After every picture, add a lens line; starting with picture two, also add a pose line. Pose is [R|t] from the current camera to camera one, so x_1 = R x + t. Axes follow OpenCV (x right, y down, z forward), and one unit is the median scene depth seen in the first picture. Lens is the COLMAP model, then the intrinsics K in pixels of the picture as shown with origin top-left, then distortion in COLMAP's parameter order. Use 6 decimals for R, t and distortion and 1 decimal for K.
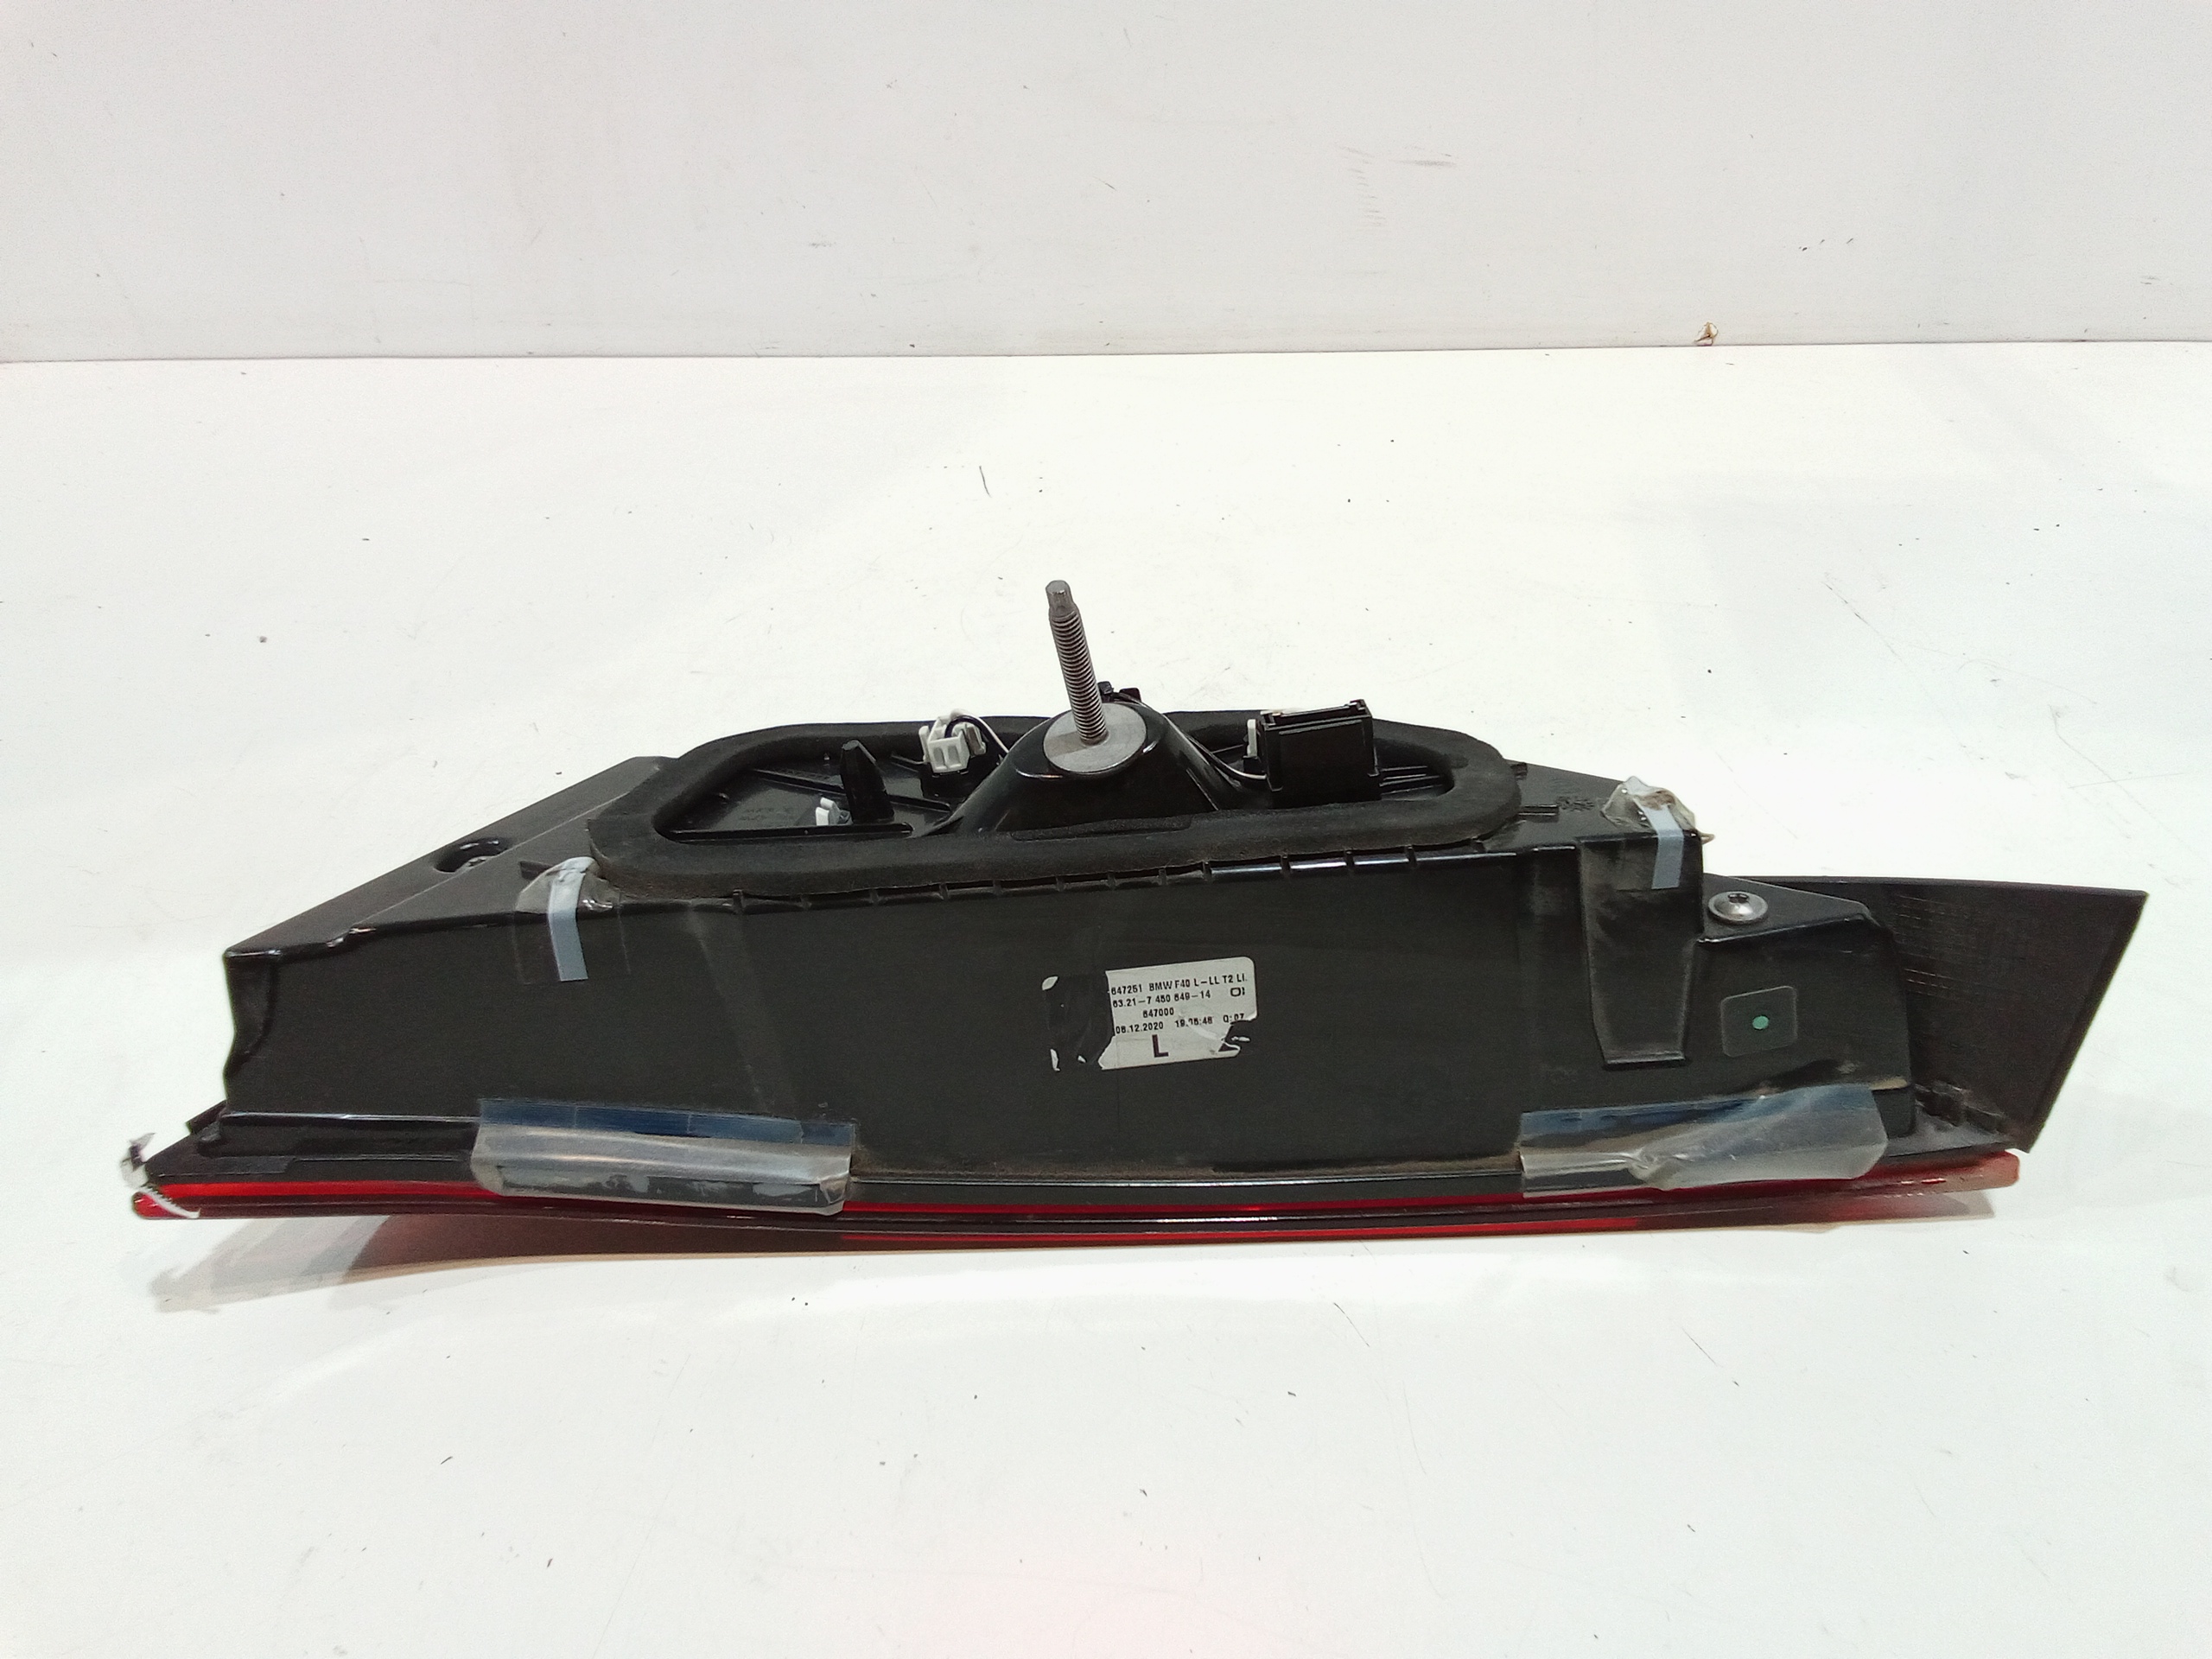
lens RADIAL K [[1522.0, 0, 1107.9], [0, 1522.0, 833.2], [0, 0, 1]] dist [0.026154, -0.037025]
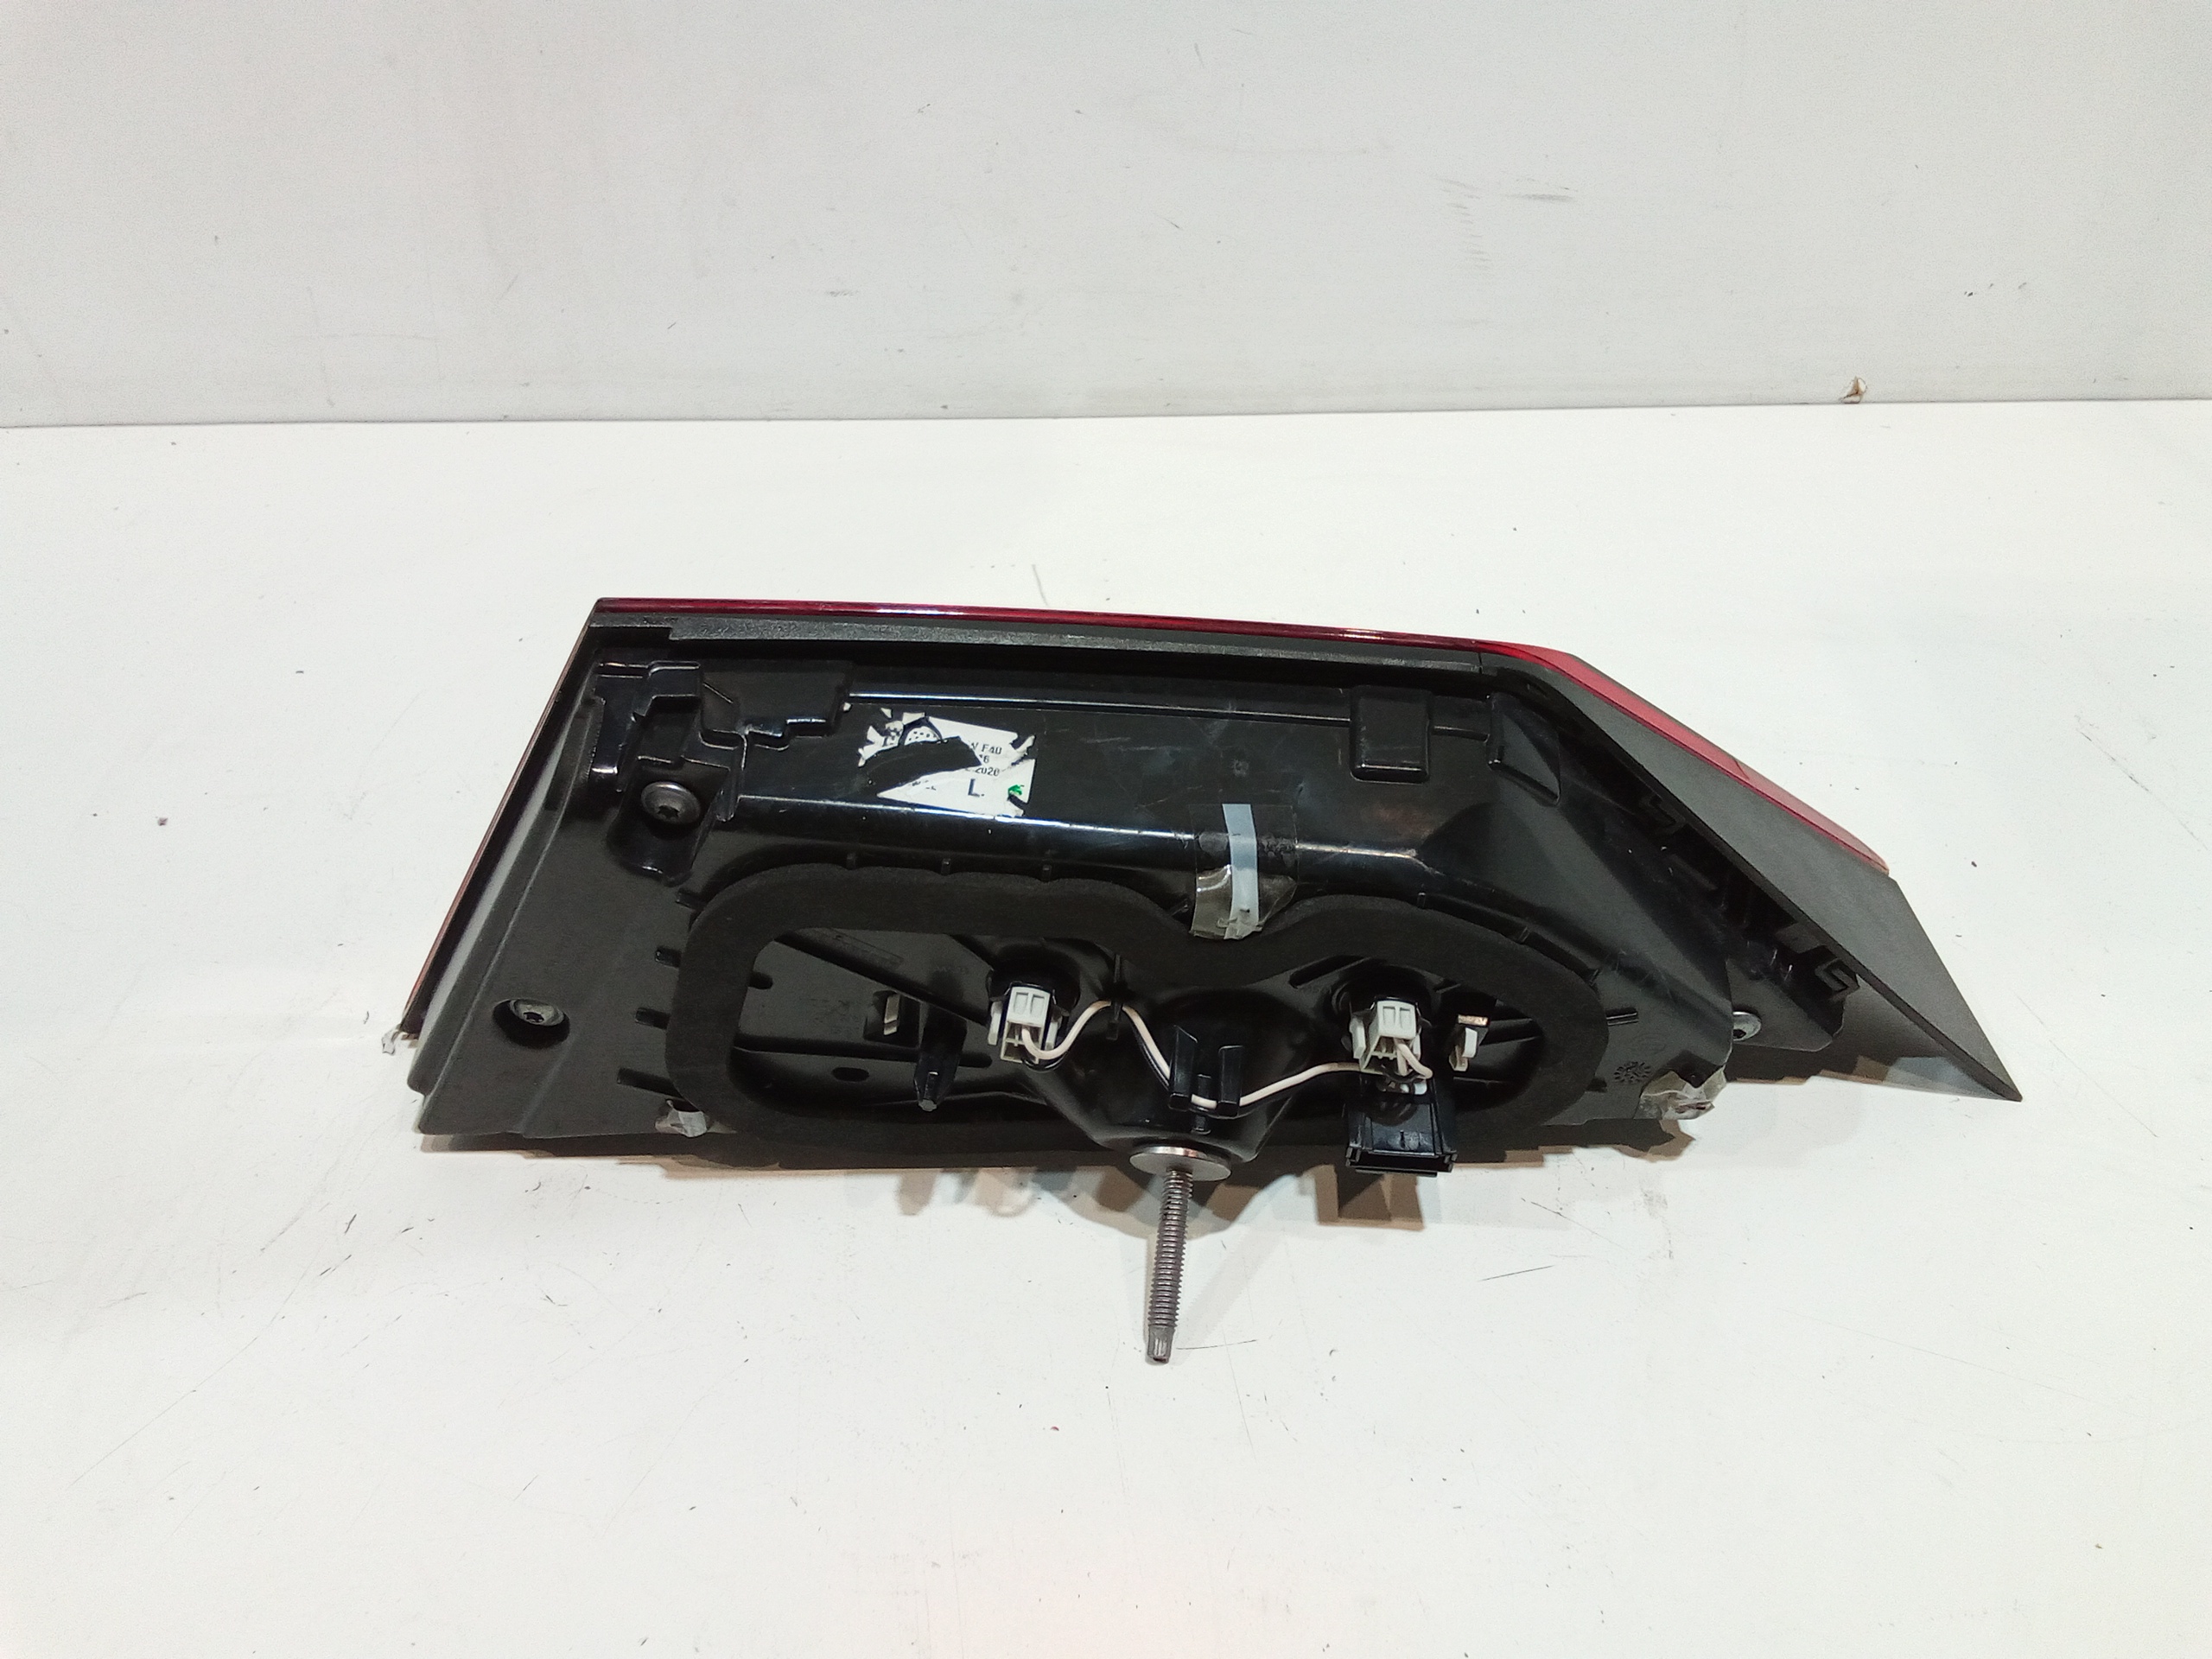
lens RADIAL K [[1522.0, 0, 1113.4], [0, 1522.0, 847.3], [0, 0, 1]] dist [0.026154, -0.037025]
pose [[0.999986, -0.003736, 0.003634, -0.035977], [0.003692, 0.999923, 0.011853, -0.077940], [-0.003678, -0.011840, 0.999923, 0.125614]]
